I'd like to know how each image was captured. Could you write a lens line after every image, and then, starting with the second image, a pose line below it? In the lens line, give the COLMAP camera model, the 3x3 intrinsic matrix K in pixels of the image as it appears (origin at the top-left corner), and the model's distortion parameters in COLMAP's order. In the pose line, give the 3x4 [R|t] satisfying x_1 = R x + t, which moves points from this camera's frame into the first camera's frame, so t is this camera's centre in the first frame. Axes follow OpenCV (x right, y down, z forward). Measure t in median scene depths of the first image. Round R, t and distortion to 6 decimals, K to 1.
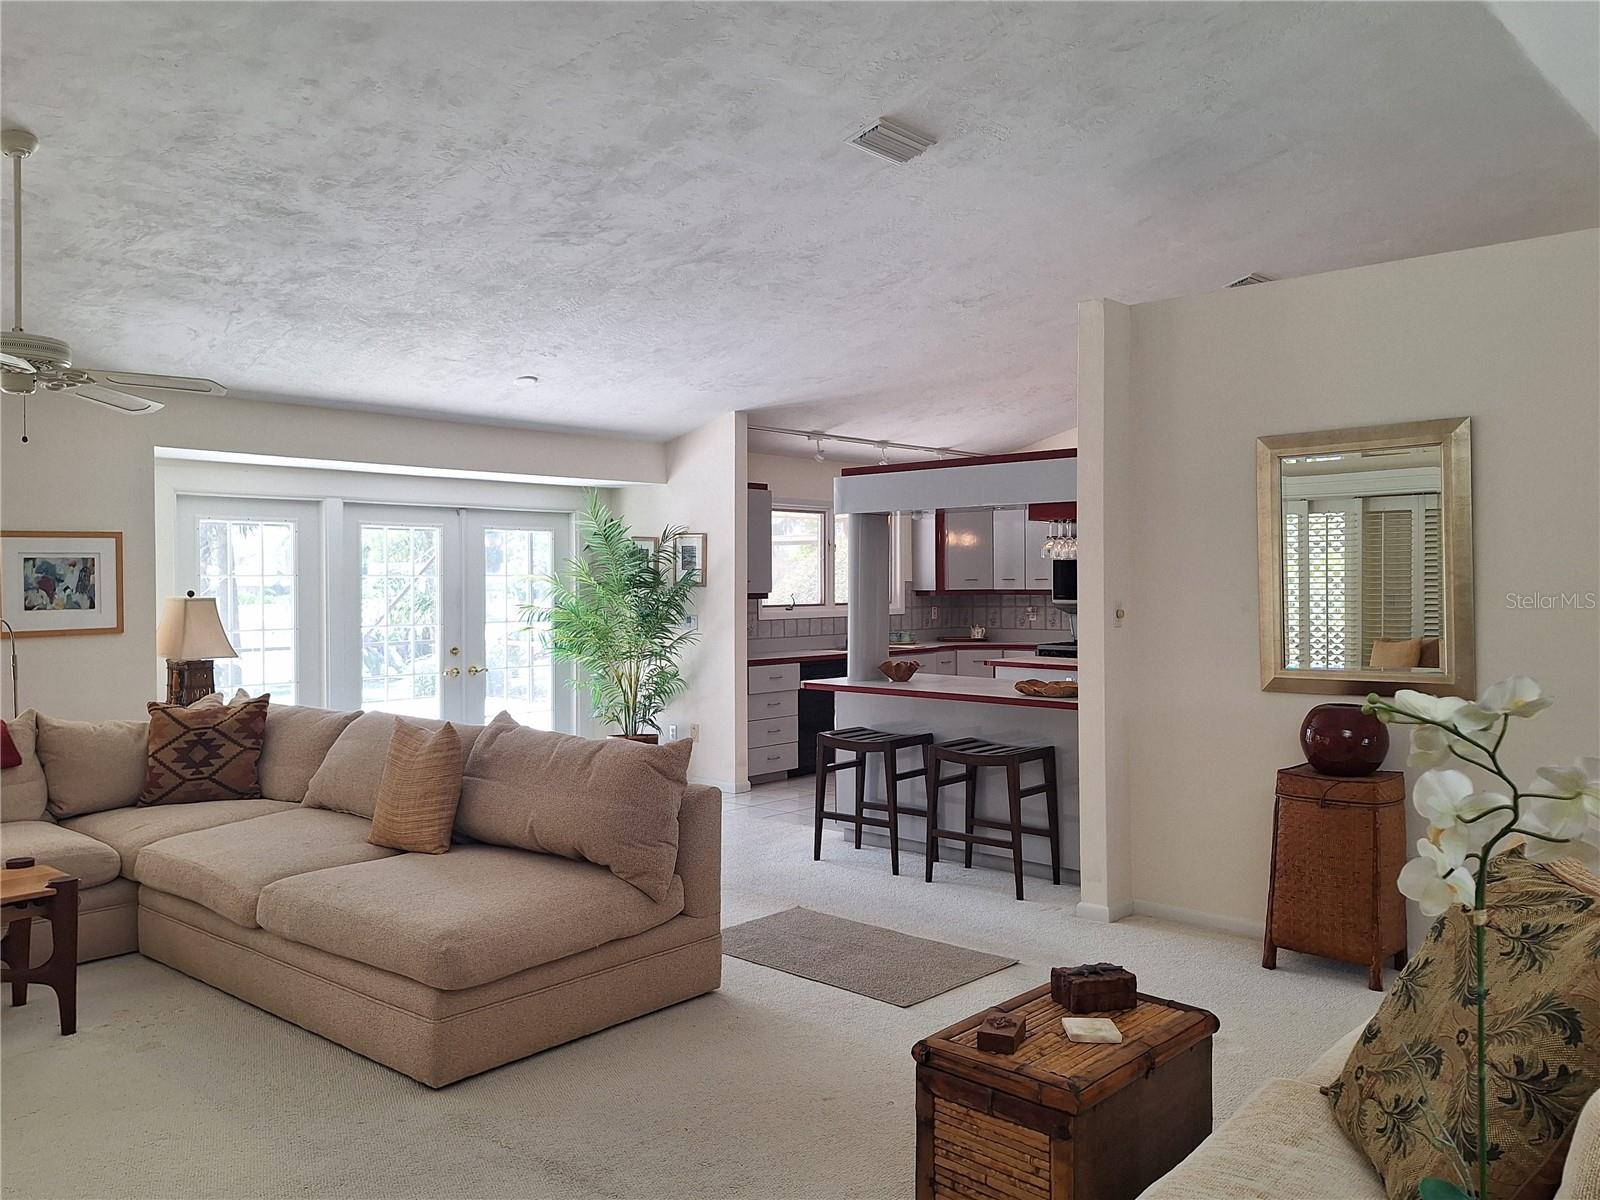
lens RADIAL K [[1258.3, 0, 795.3], [0, 1258.3, 599.6], [0, 0, 1]] dist [0.062111, -0.009612]
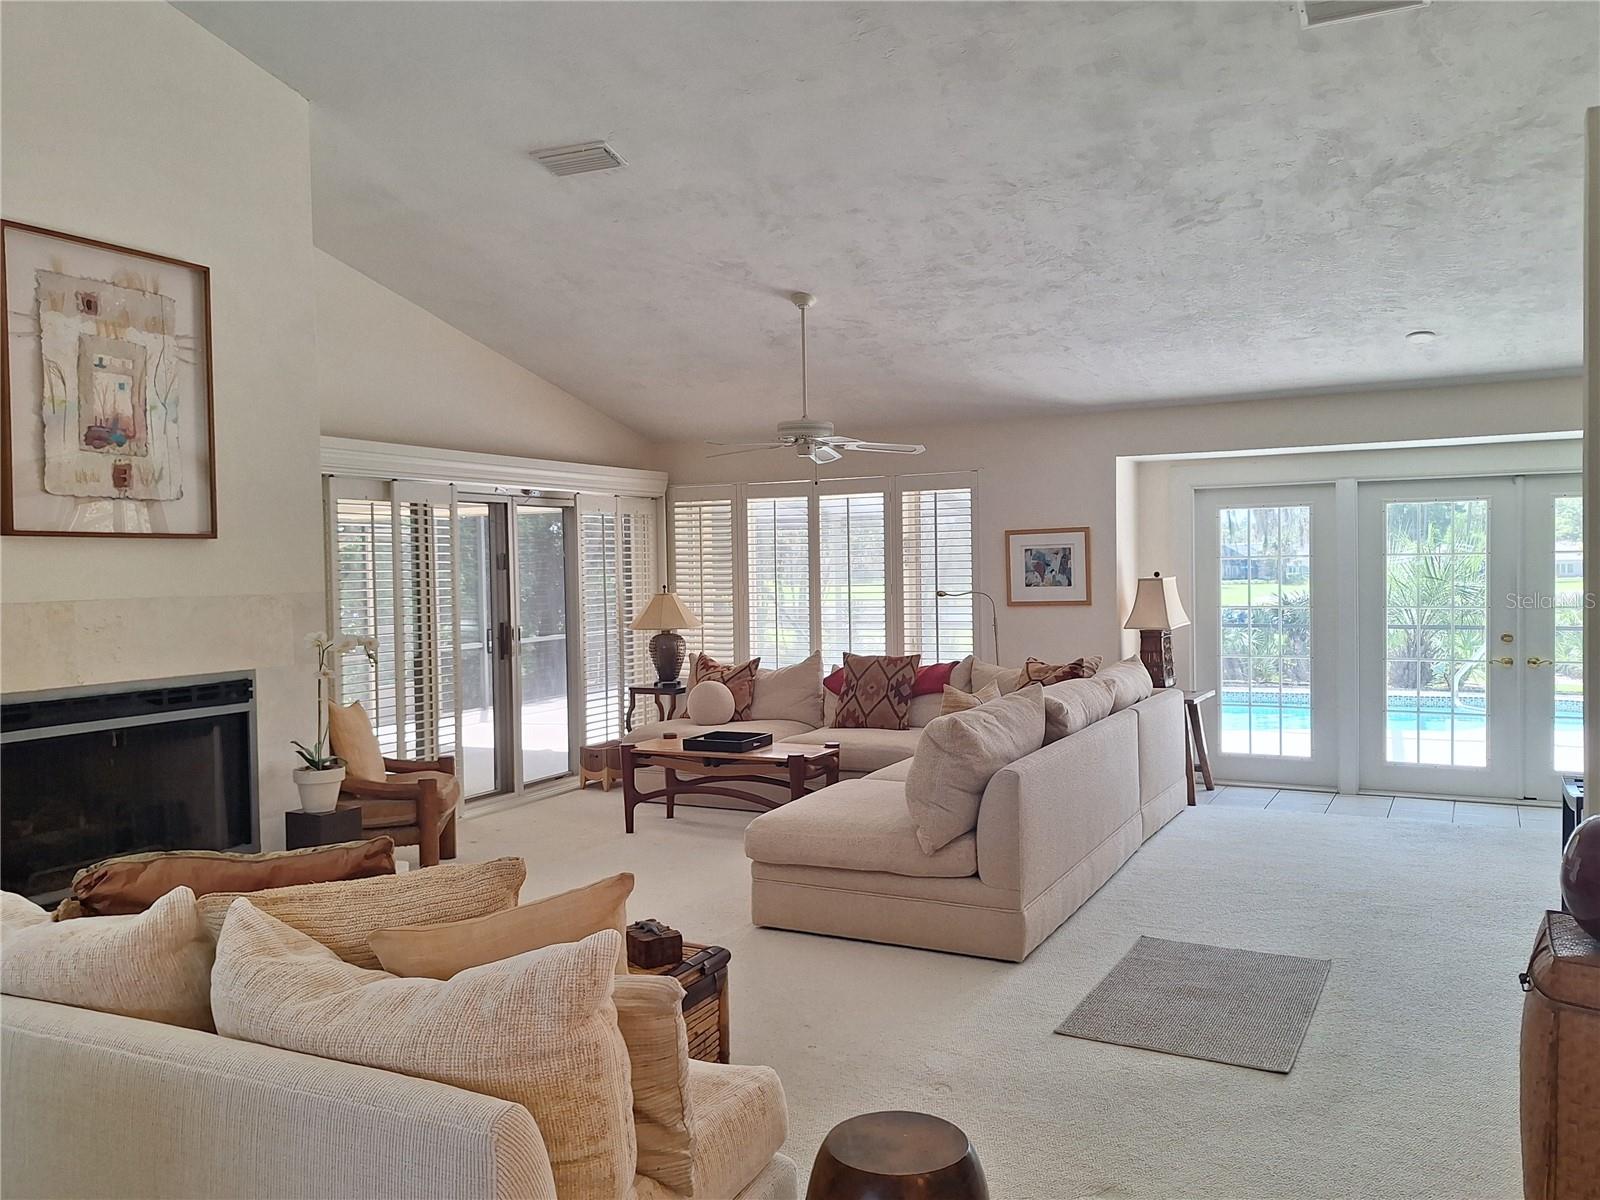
lens RADIAL K [[1258.3, 0, 795.3], [0, 1258.3, 599.6], [0, 0, 1]] dist [0.062111, -0.009612]
pose [[0.253674, 0.026135, -0.966937, 0.639827], [-0.000078, 0.999635, 0.026998, -0.014070], [0.967290, -0.006773, 0.253584, 0.398681]]
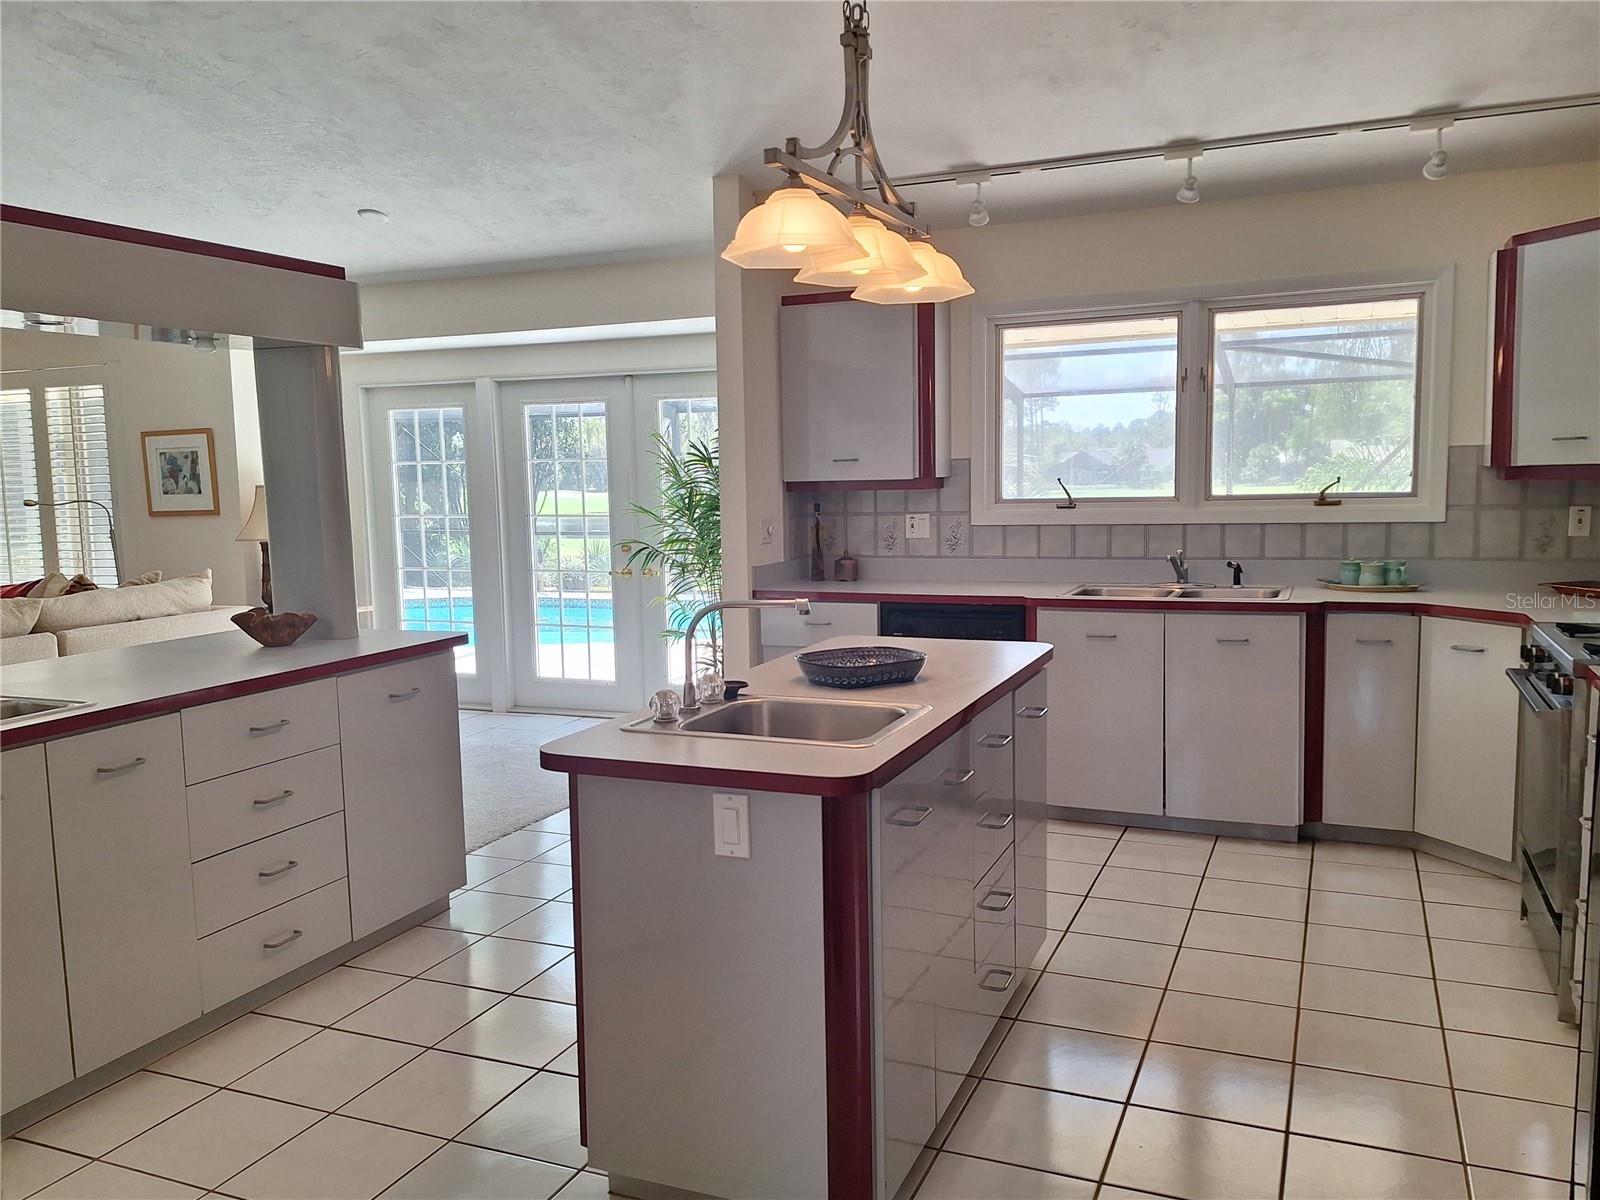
lens RADIAL K [[1258.3, 0, 795.3], [0, 1258.3, 599.6], [0, 0, 1]] dist [0.062111, -0.009612]
pose [[0.320473, 0.095591, -0.942422, 0.771046], [0.004716, 0.994722, 0.102500, -0.014167], [0.947246, -0.037293, 0.318331, 1.149803]]
